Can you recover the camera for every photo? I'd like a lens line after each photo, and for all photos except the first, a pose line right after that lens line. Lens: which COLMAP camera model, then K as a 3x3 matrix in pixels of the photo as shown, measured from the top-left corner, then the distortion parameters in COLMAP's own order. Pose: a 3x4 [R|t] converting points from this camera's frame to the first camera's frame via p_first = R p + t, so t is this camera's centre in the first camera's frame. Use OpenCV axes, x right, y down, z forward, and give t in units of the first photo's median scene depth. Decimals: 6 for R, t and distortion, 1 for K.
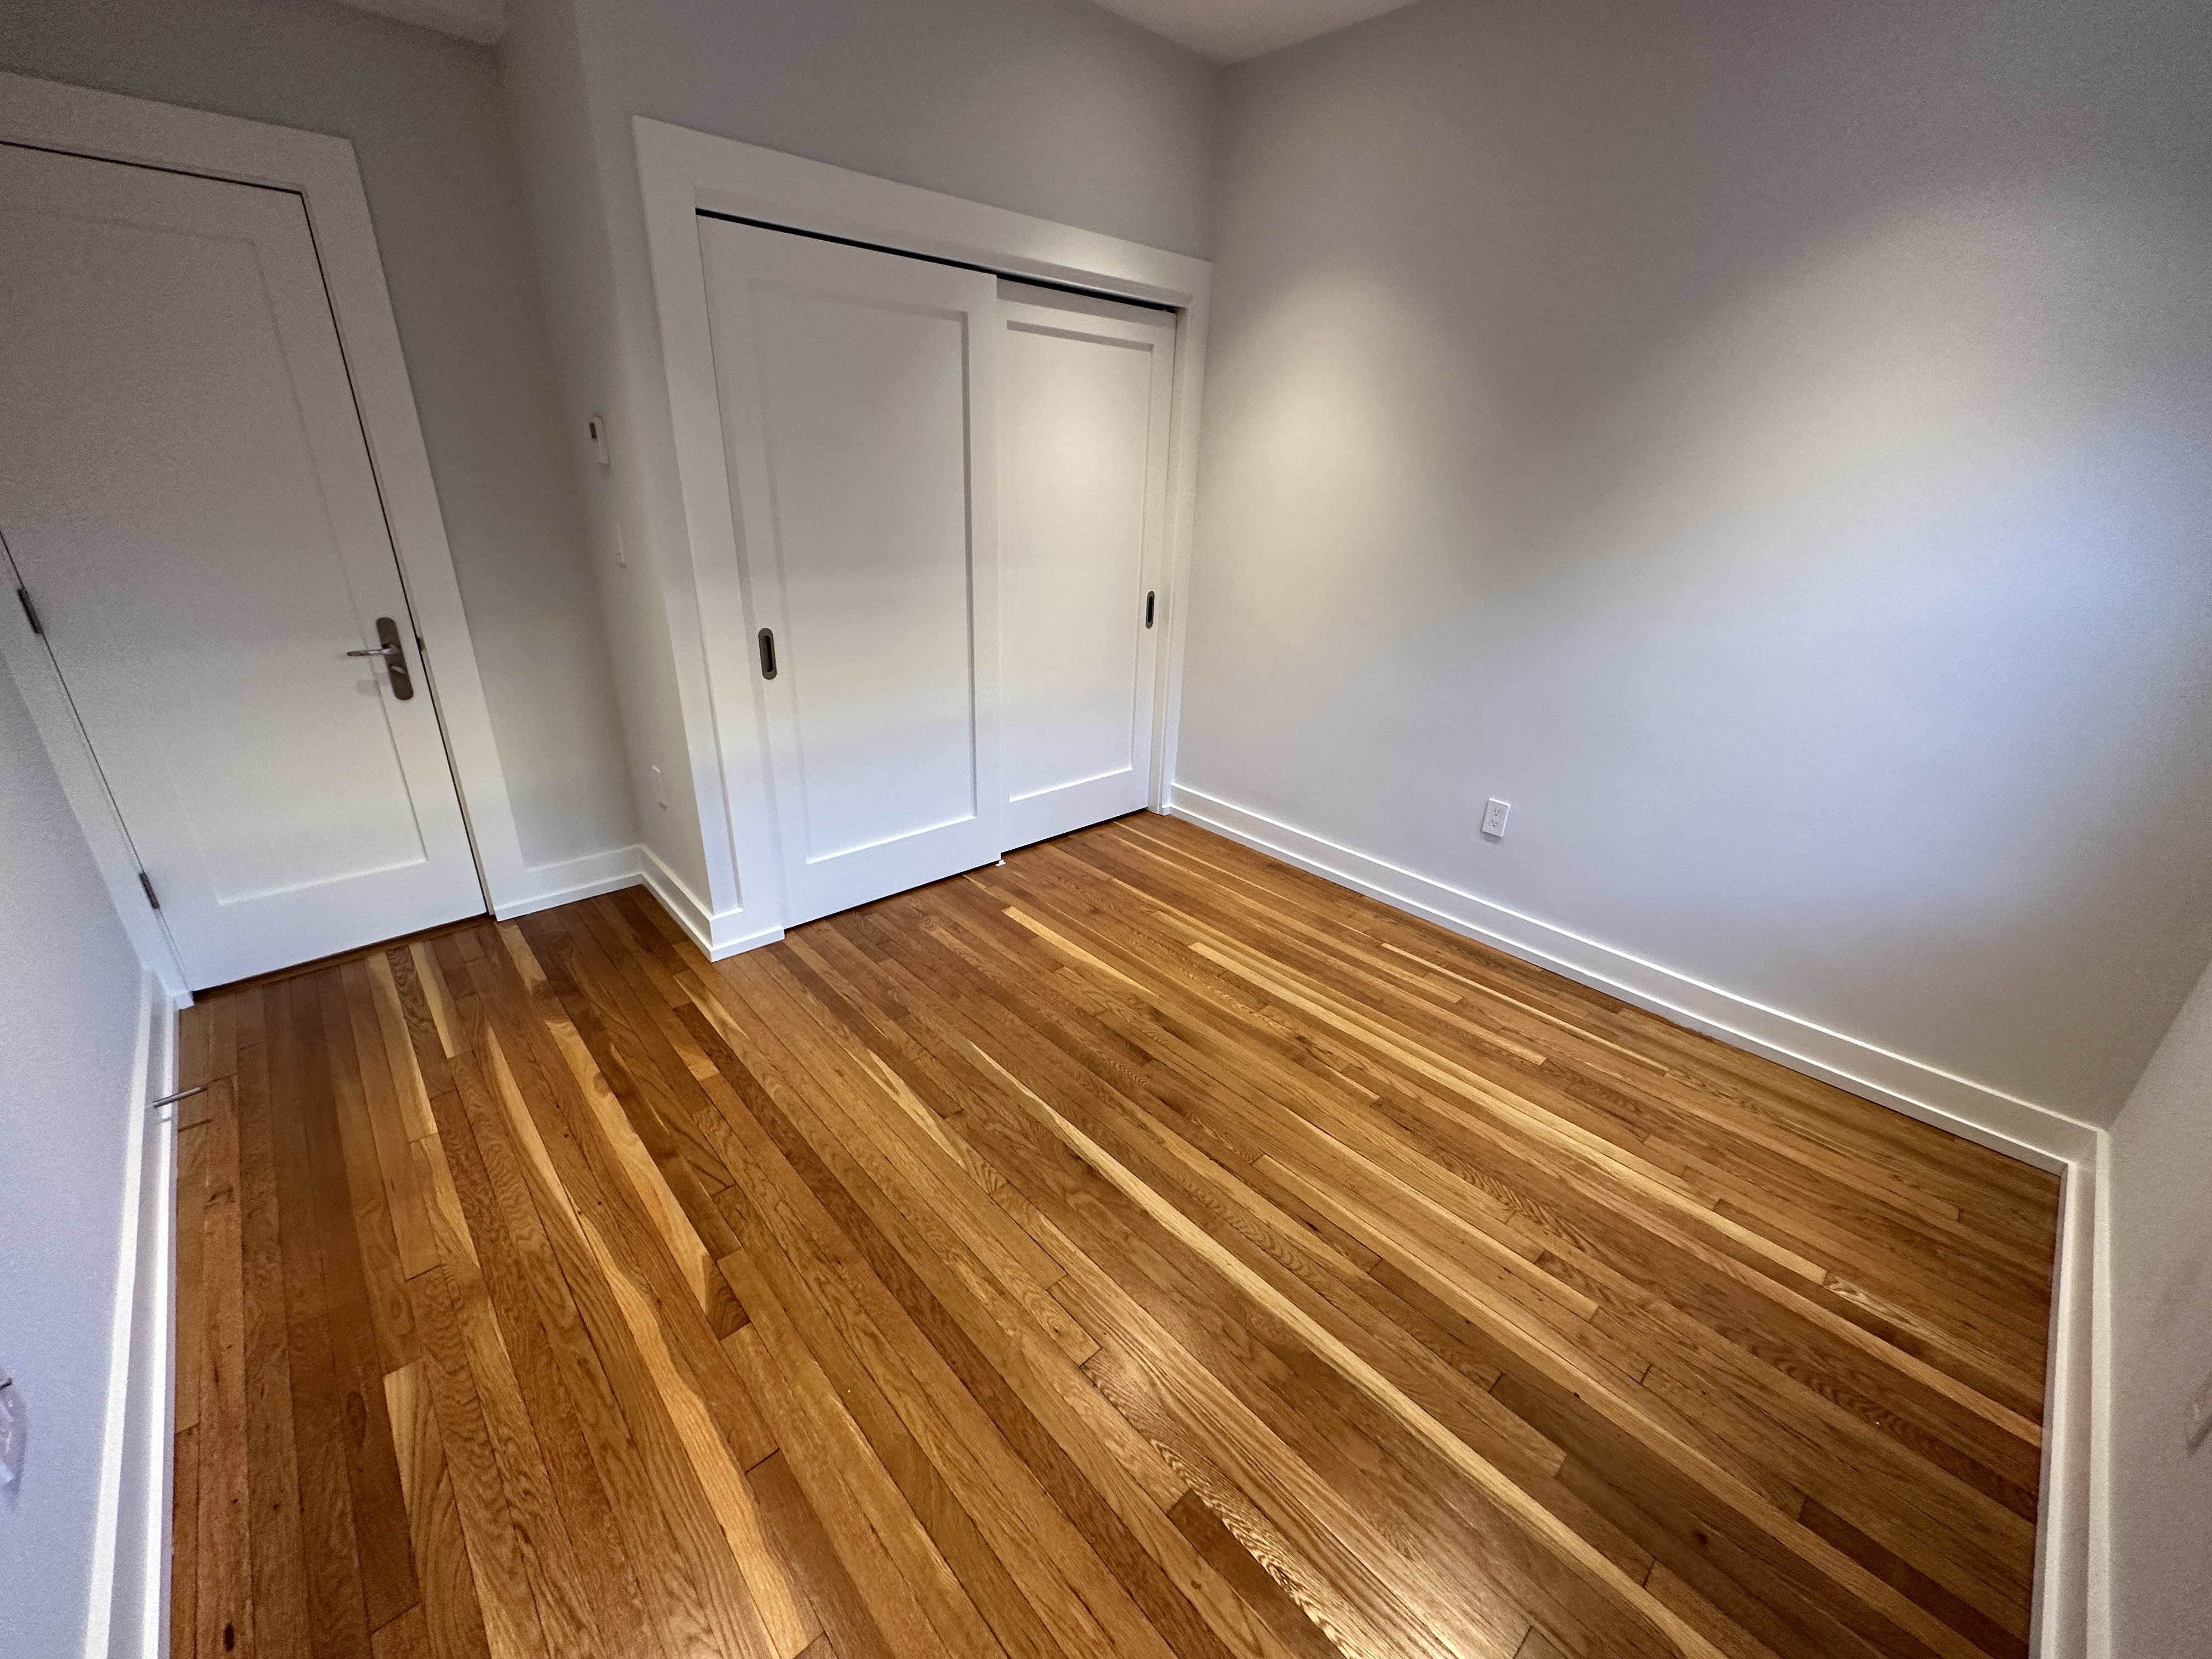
lens RADIAL K [[877.2, 0, 1108.8], [0, 877.2, 831.2], [0, 0, 1]] dist [-0.002840, 0.000021]
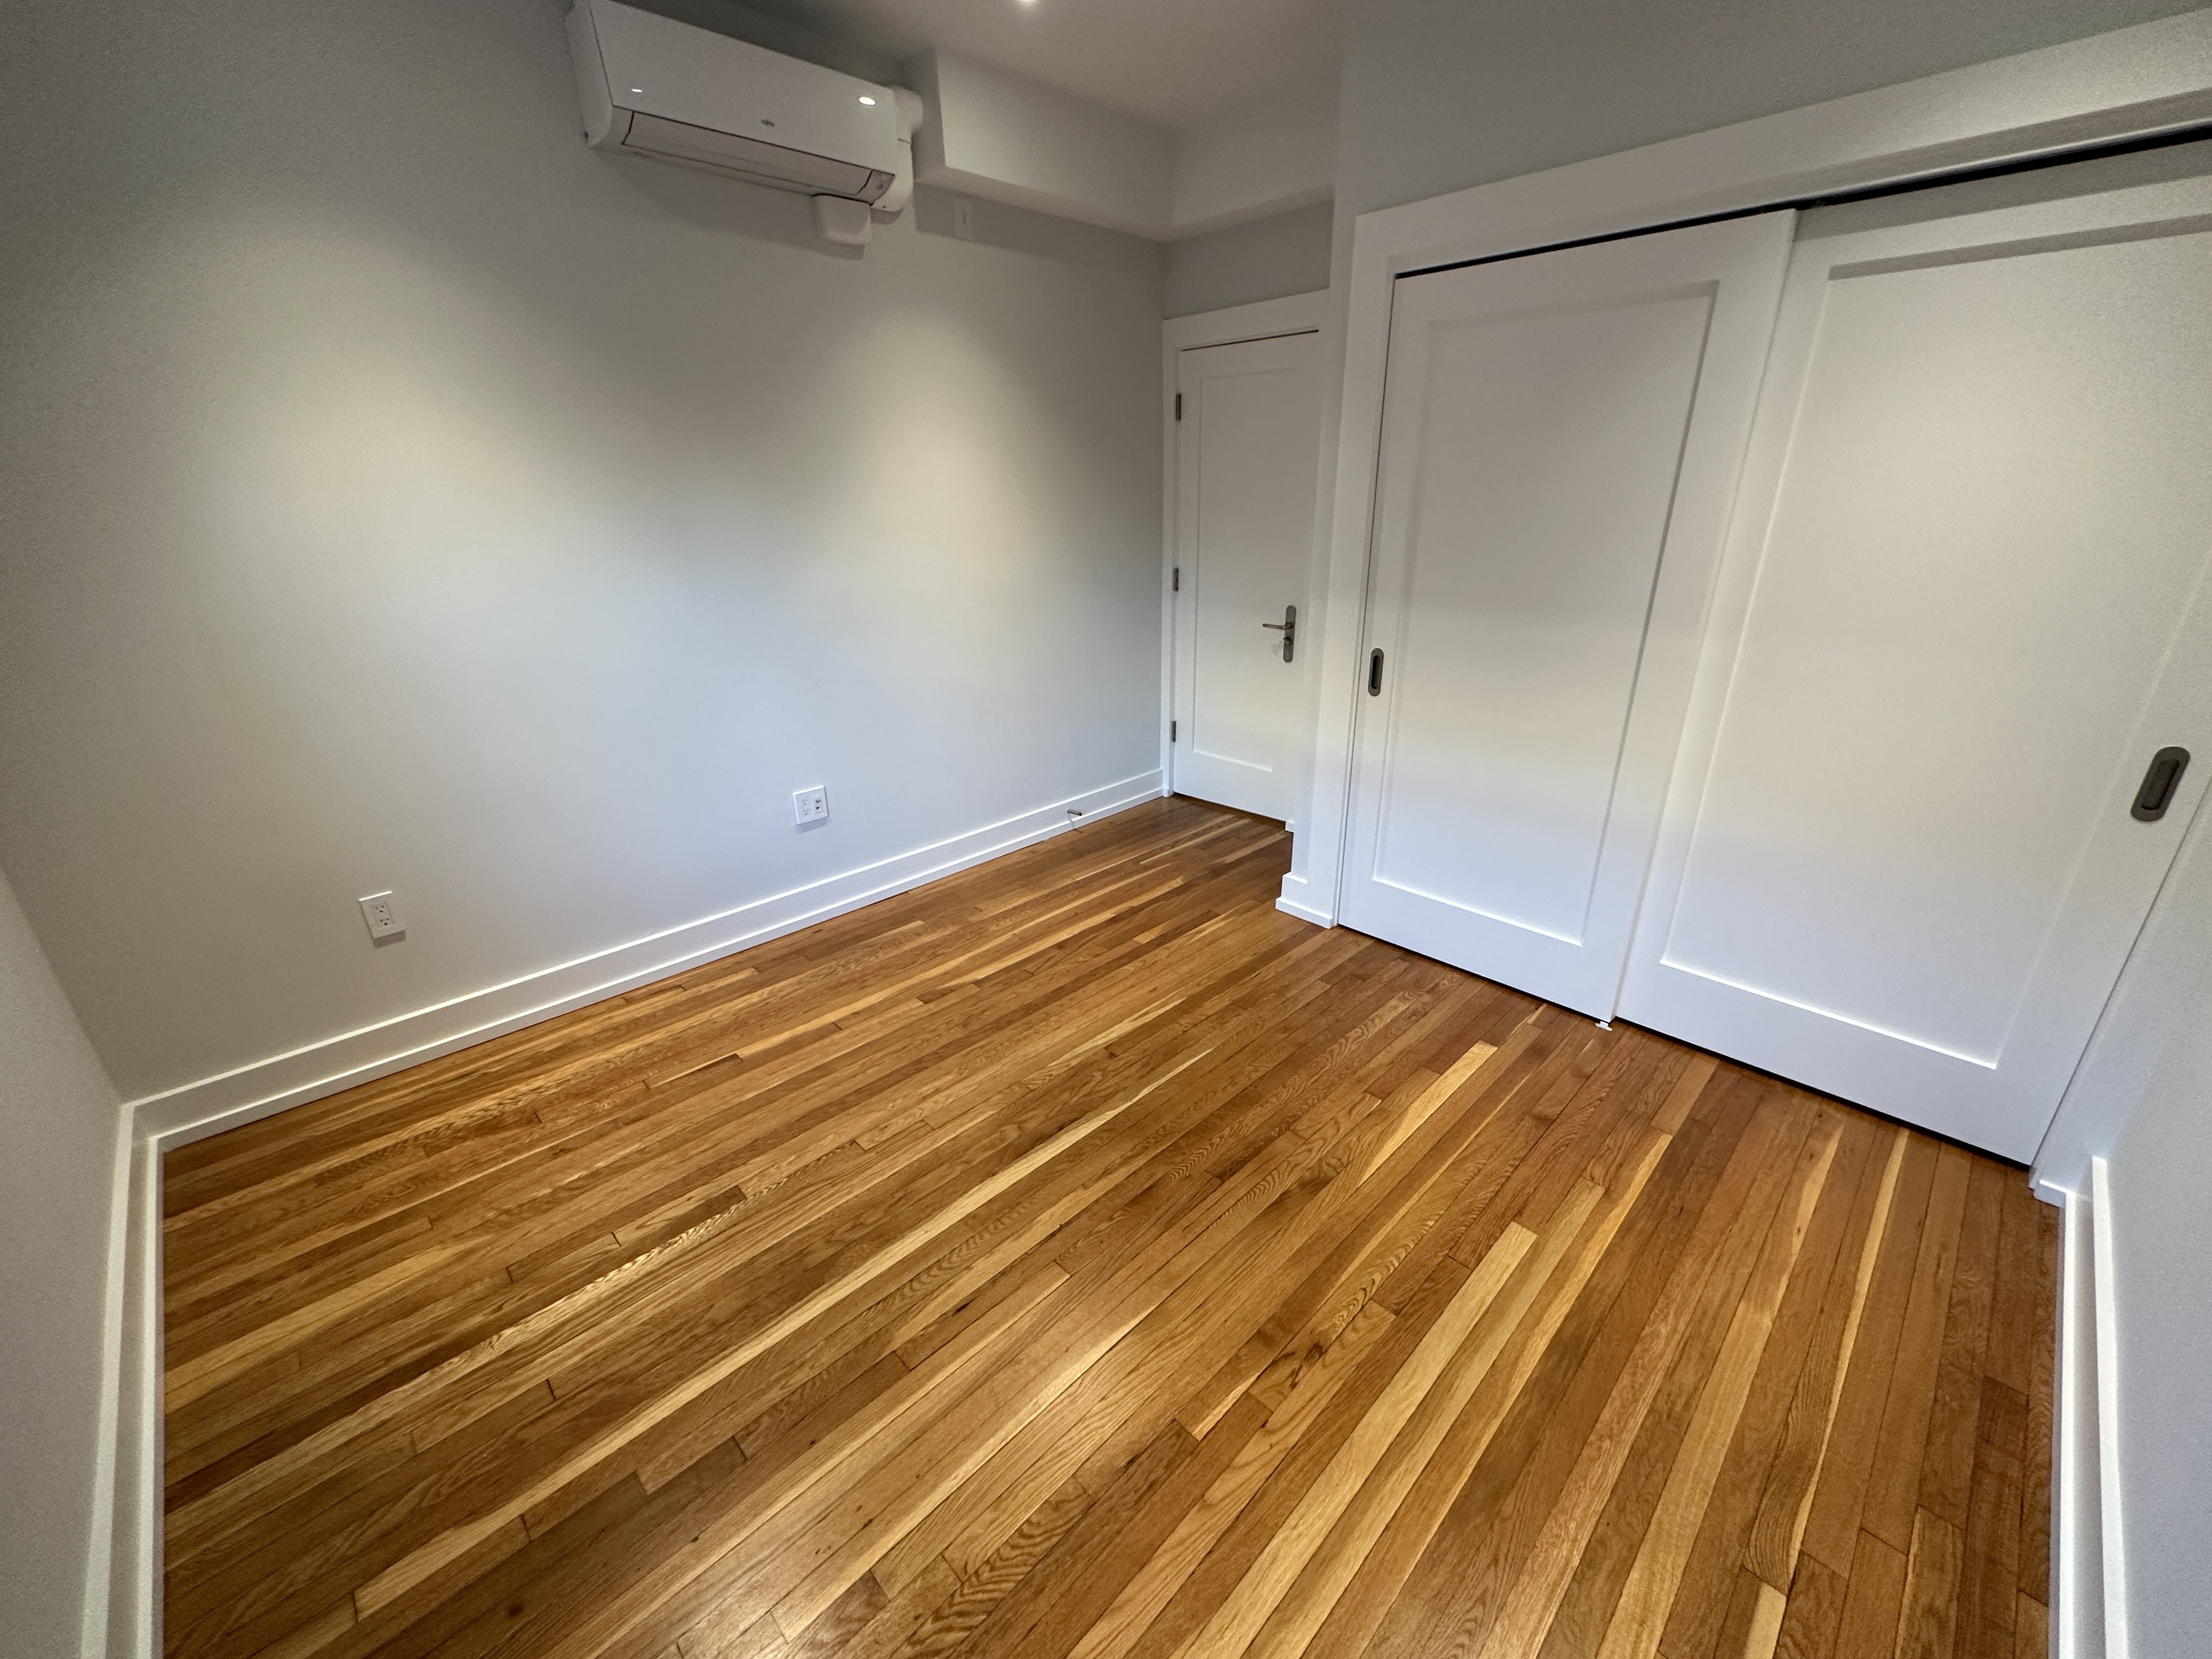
lens RADIAL K [[877.2, 0, 1108.8], [0, 877.2, 831.2], [0, 0, 1]] dist [-0.002840, 0.000021]
pose [[0.028032, 0.332100, -0.942828, 0.787988], [-0.375601, 0.877581, 0.297951, -0.265980], [0.926357, 0.345775, 0.149337, 0.703241]]
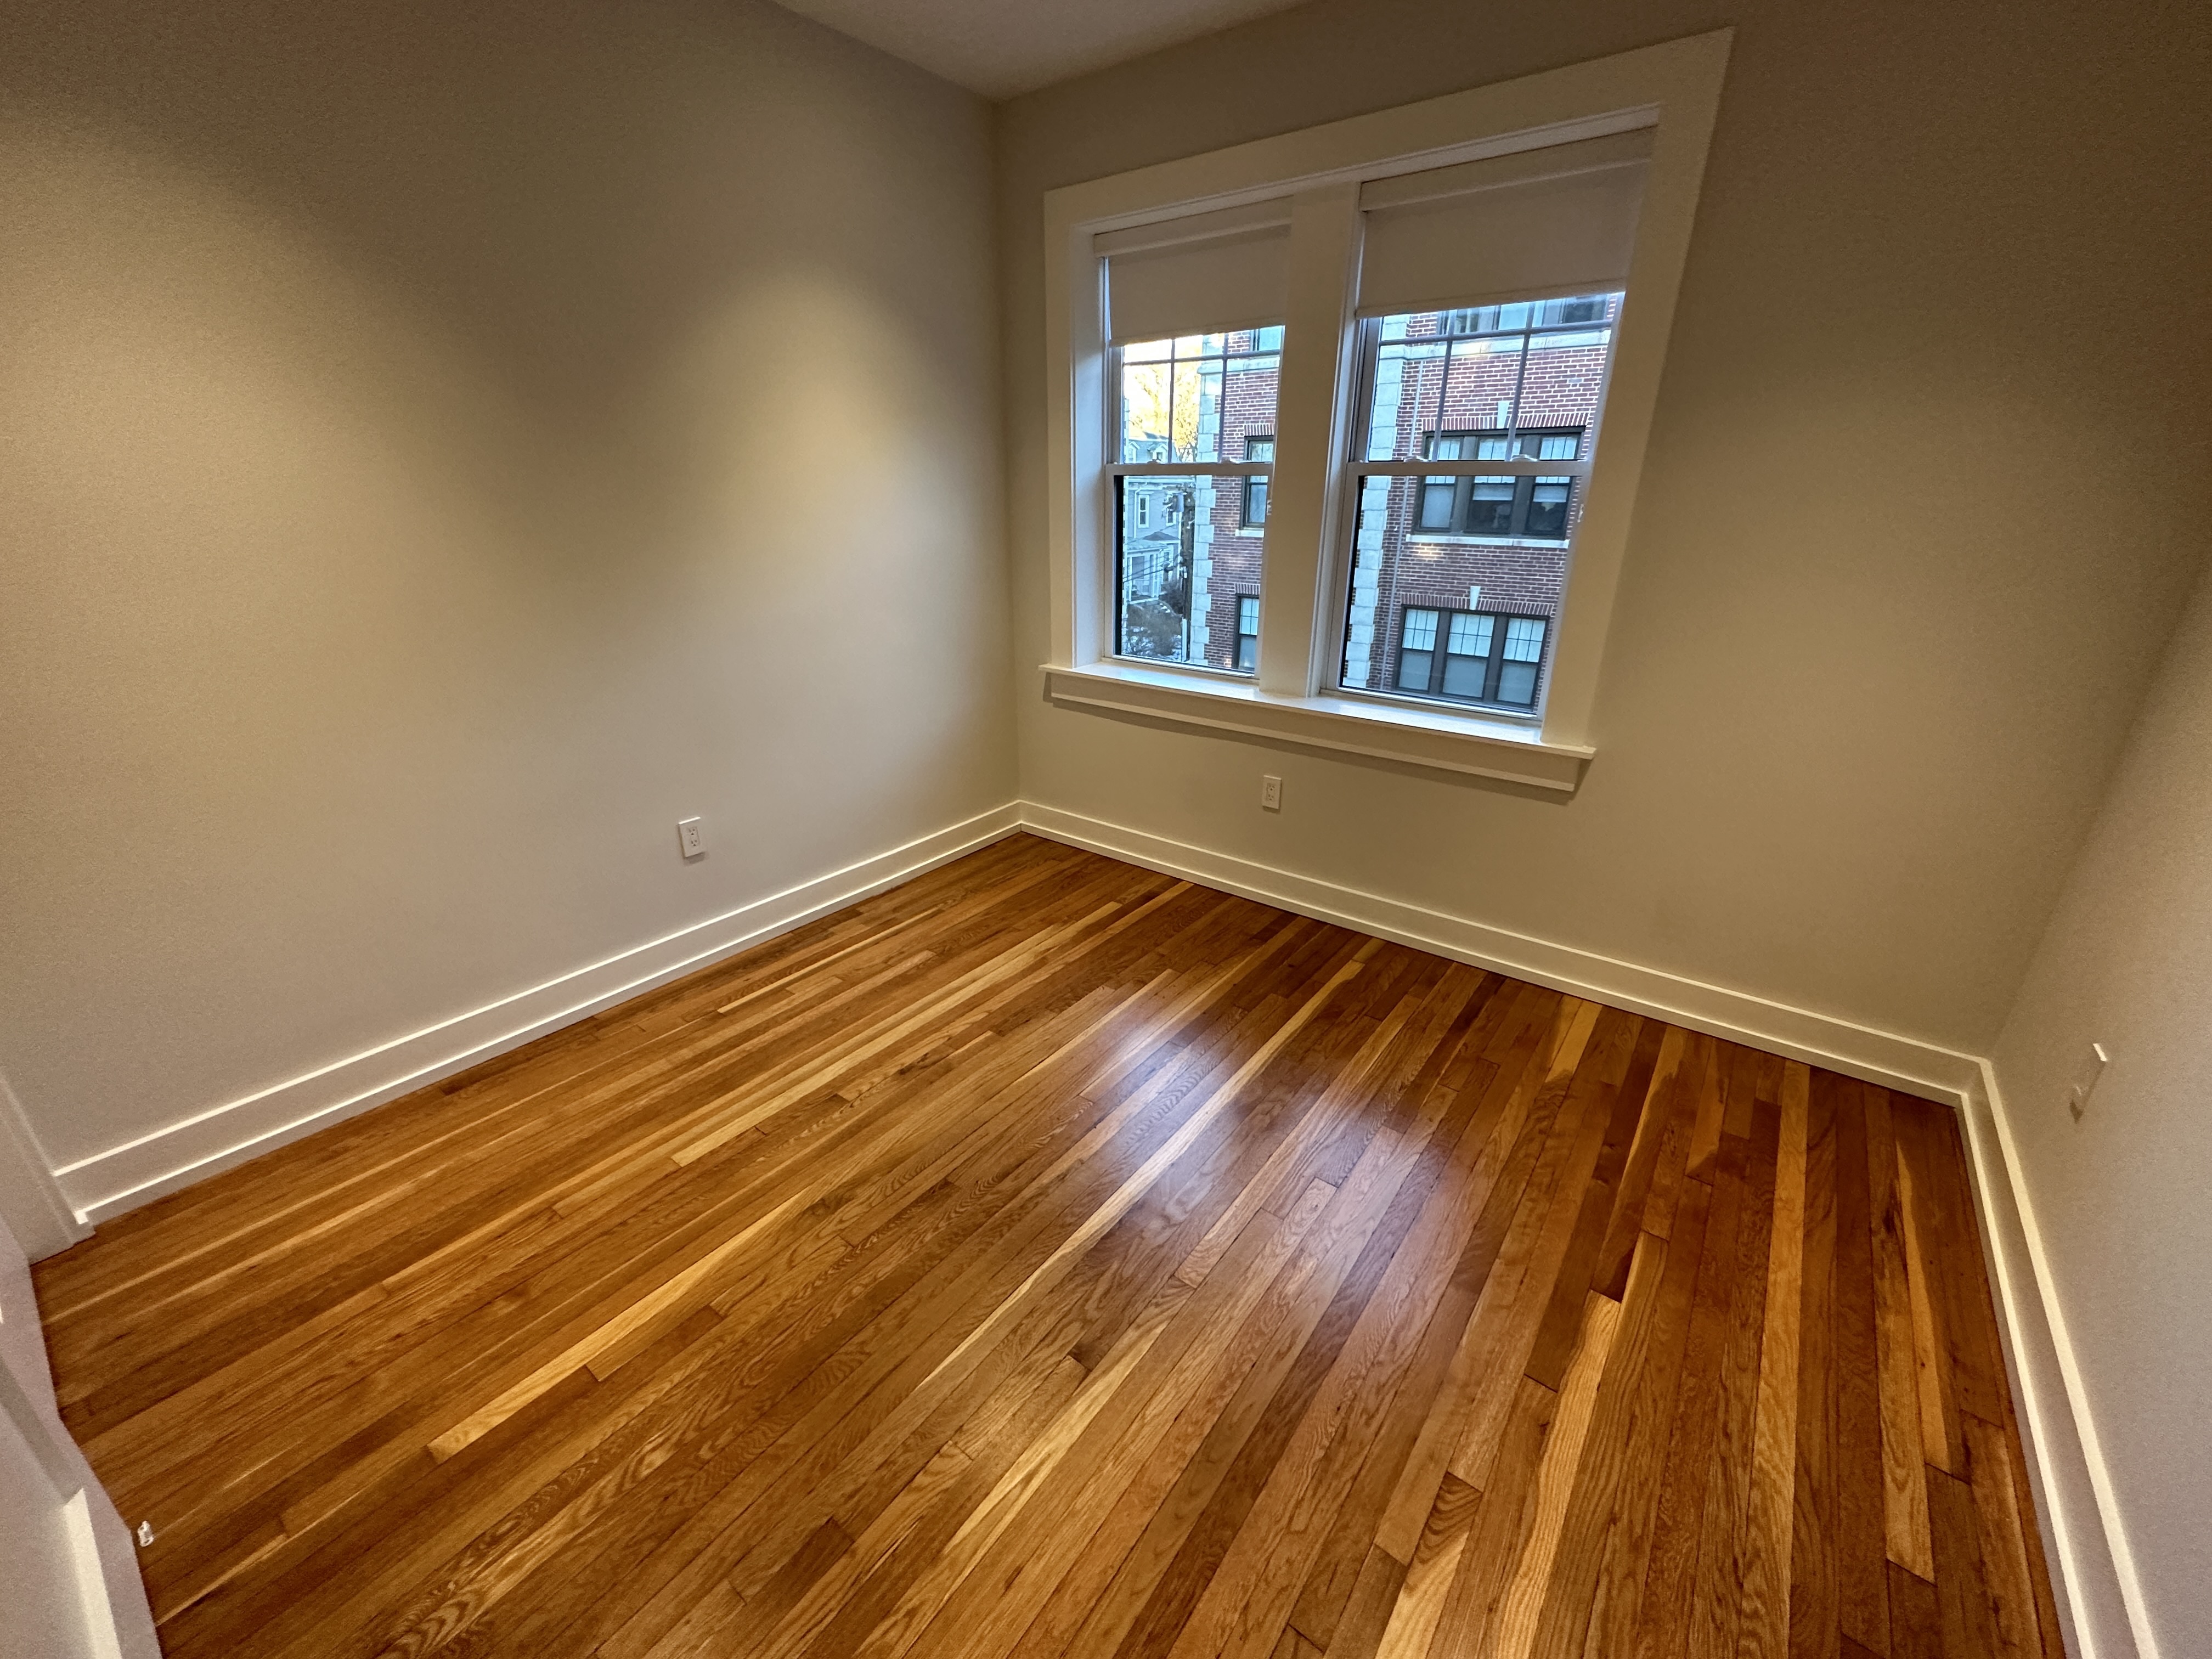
lens RADIAL K [[877.2, 0, 1108.8], [0, 877.2, 831.2], [0, 0, 1]] dist [-0.002840, 0.000021]
pose [[-0.170431, -0.397510, 0.901631, -0.652905], [0.372225, 0.821250, 0.432432, -0.349969], [-0.912360, 0.409310, 0.007997, 0.762697]]
